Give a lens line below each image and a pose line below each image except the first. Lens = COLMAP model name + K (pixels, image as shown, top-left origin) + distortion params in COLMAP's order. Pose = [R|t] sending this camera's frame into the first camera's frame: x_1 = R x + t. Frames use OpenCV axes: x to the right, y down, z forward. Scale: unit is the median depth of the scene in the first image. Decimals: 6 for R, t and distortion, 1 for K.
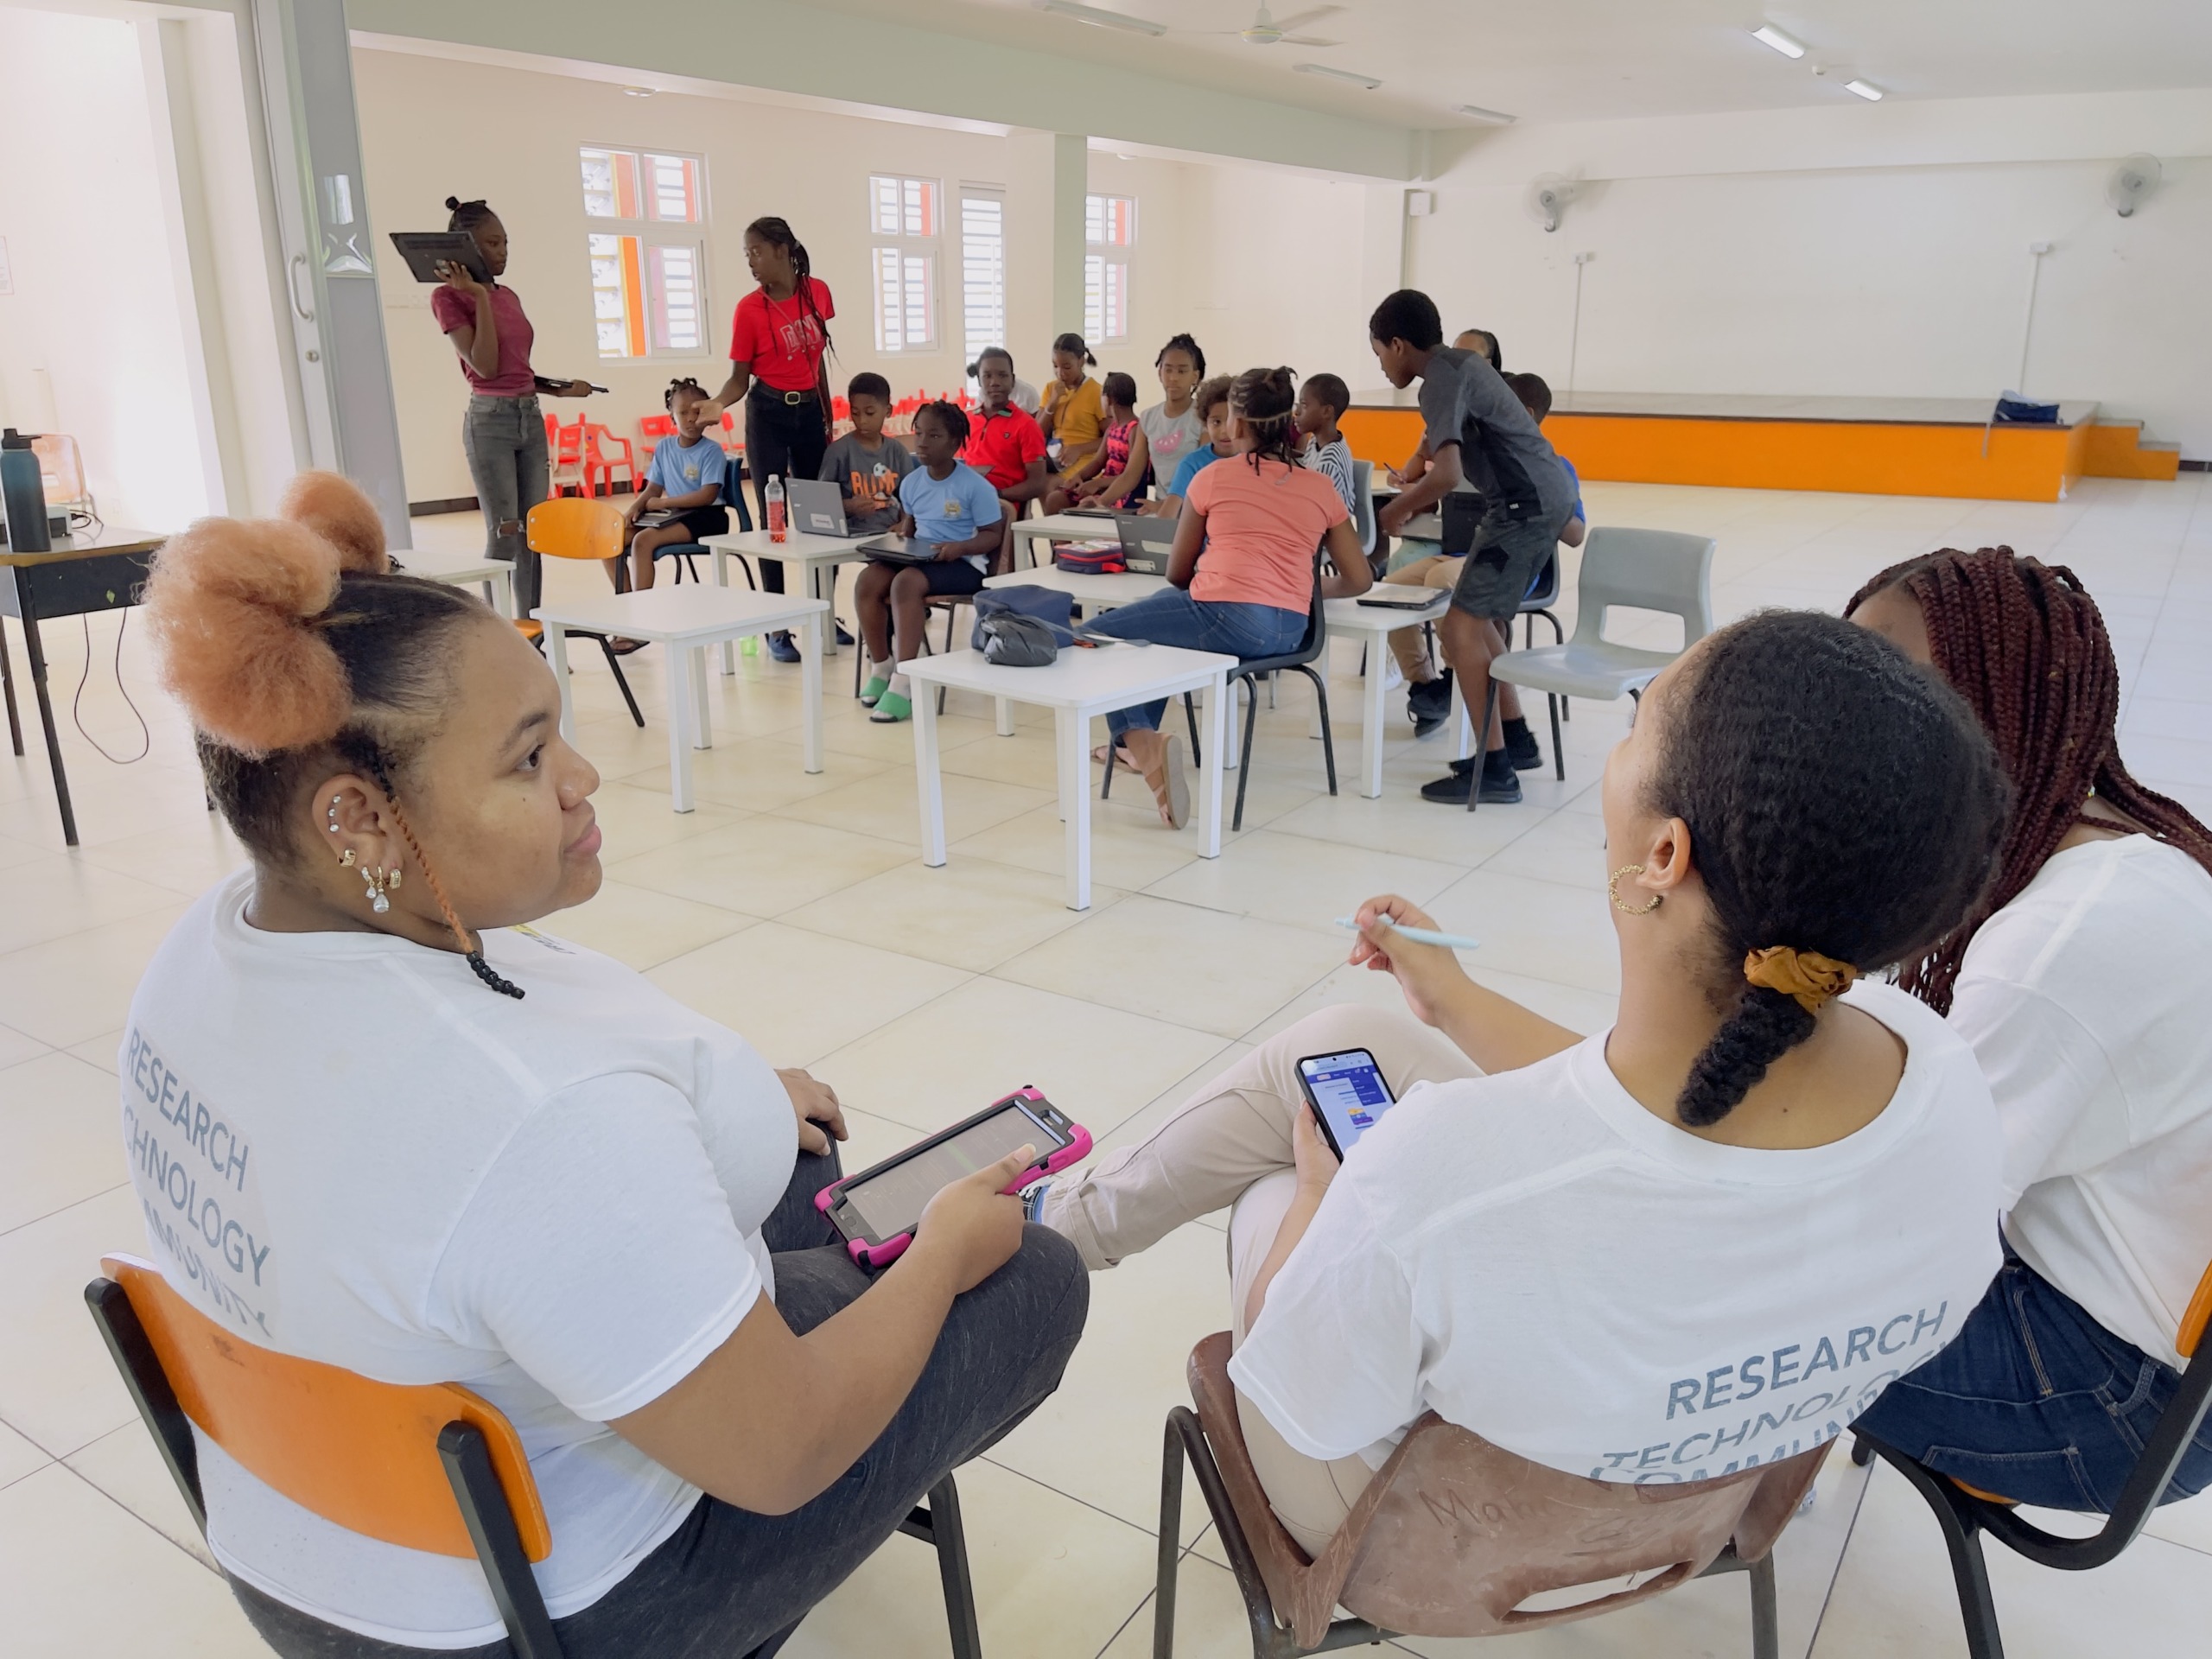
lens RADIAL K [[1656.7, 0, 1106.0], [0, 1656.7, 829.5], [0, 0, 1]] dist [0.076332, -0.101695]
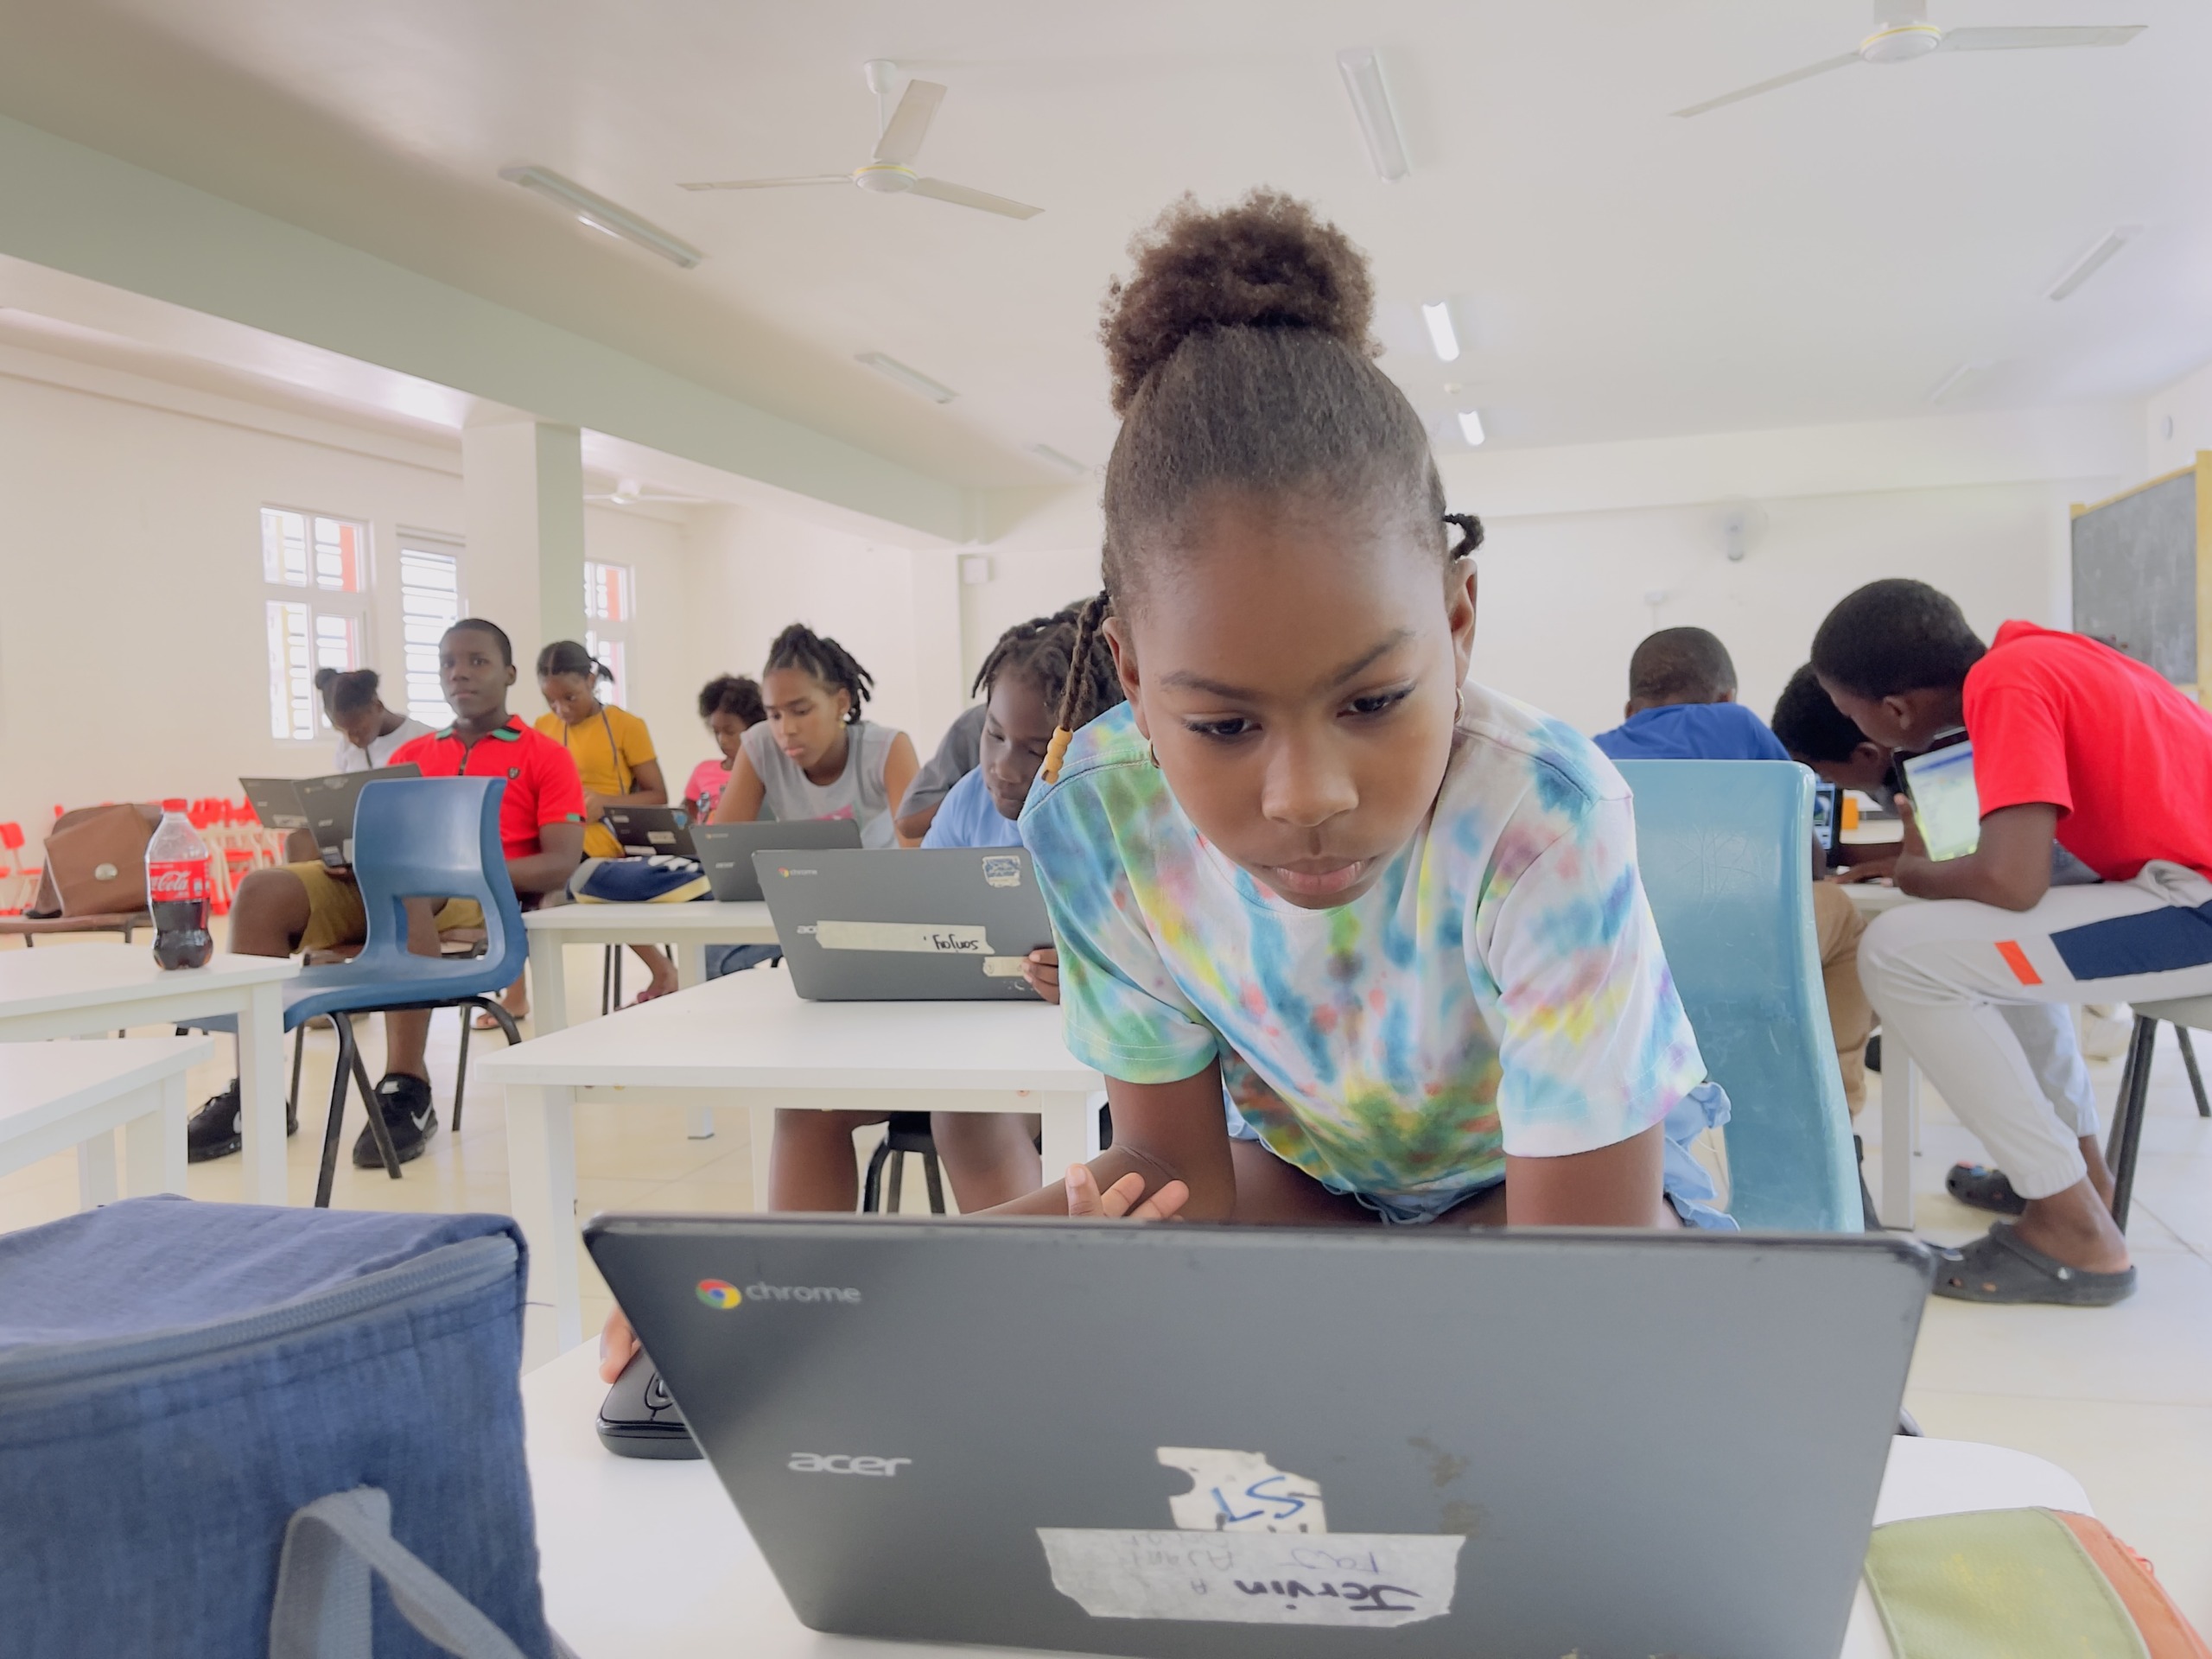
lens RADIAL K [[1656.7, 0, 1106.0], [0, 1656.7, 829.5], [0, 0, 1]] dist [0.076332, -0.101695]
pose [[0.951028, -0.041982, 0.306242, -0.019665], [0.119663, 0.963487, -0.239529, -0.032315], [-0.285004, 0.264444, 0.921326, 0.242859]]
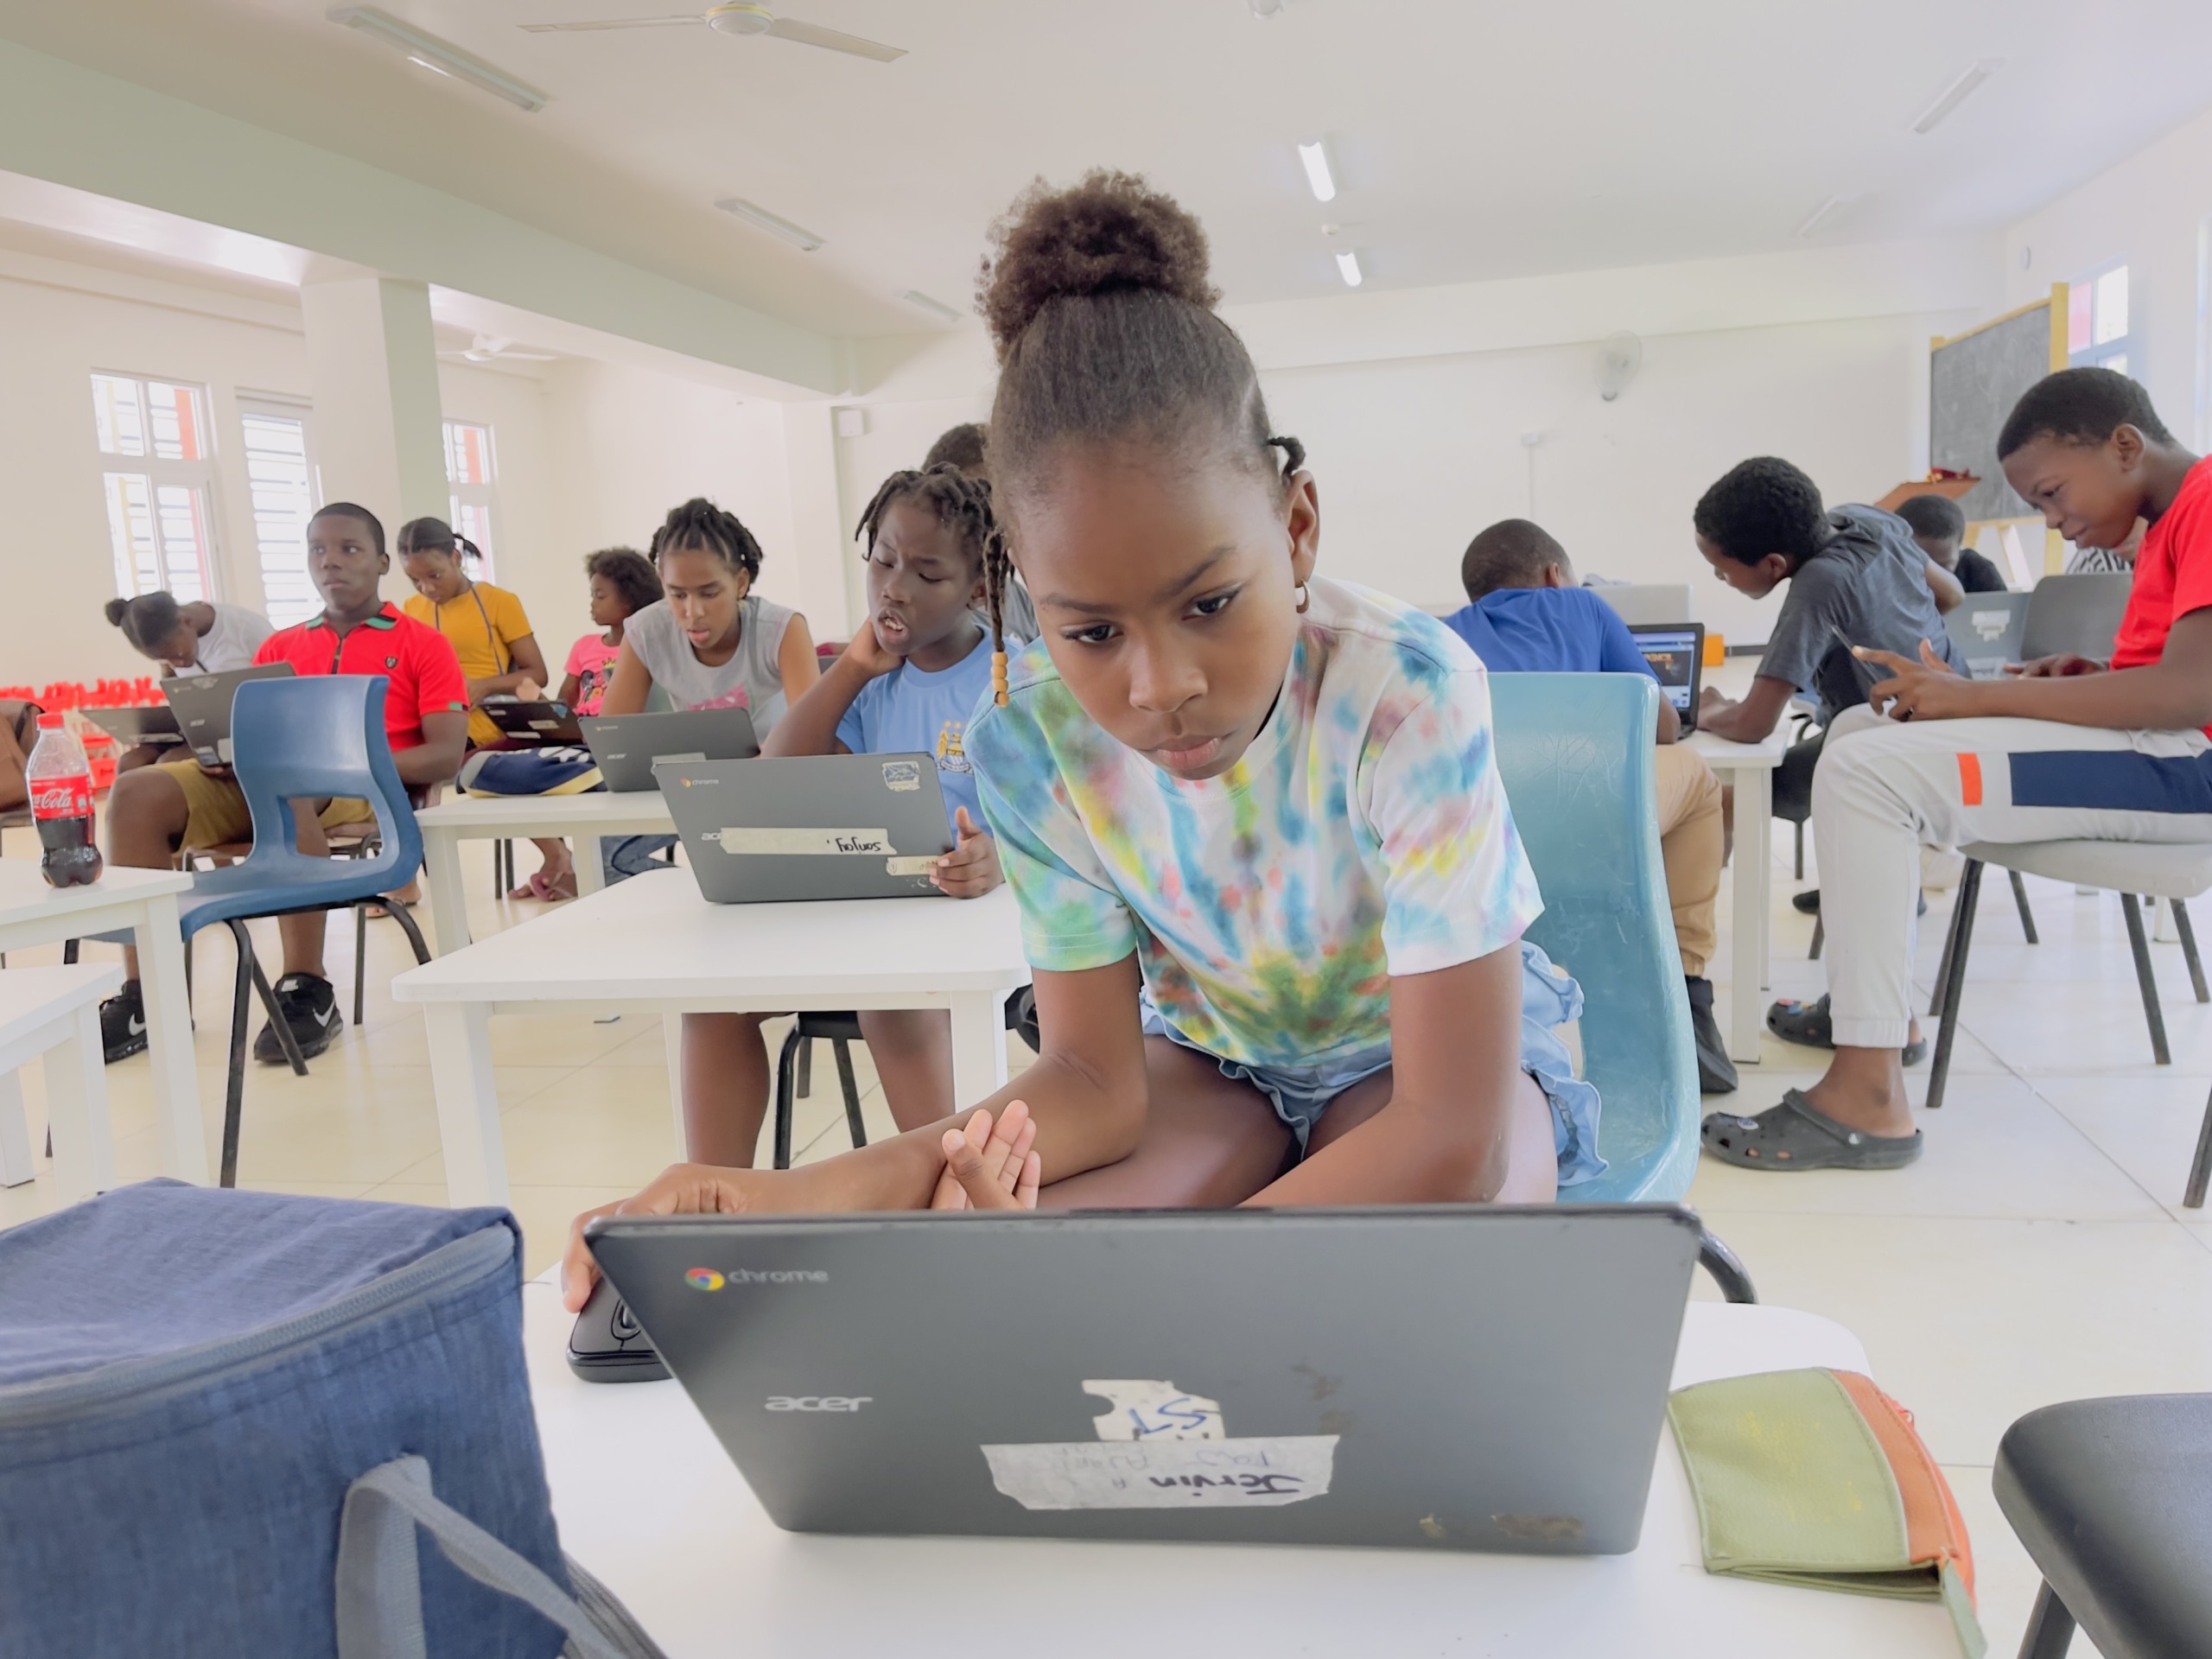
lens RADIAL K [[1659.6, 0, 1105.9], [0, 1659.6, 837.7], [0, 0, 1]] dist [0.060547, -0.069174]
pose [[0.926491, -0.103206, 0.361889, -0.021710], [0.162062, 0.977339, -0.136179, -0.035779], [-0.339633, 0.184817, 0.922221, 0.236804]]
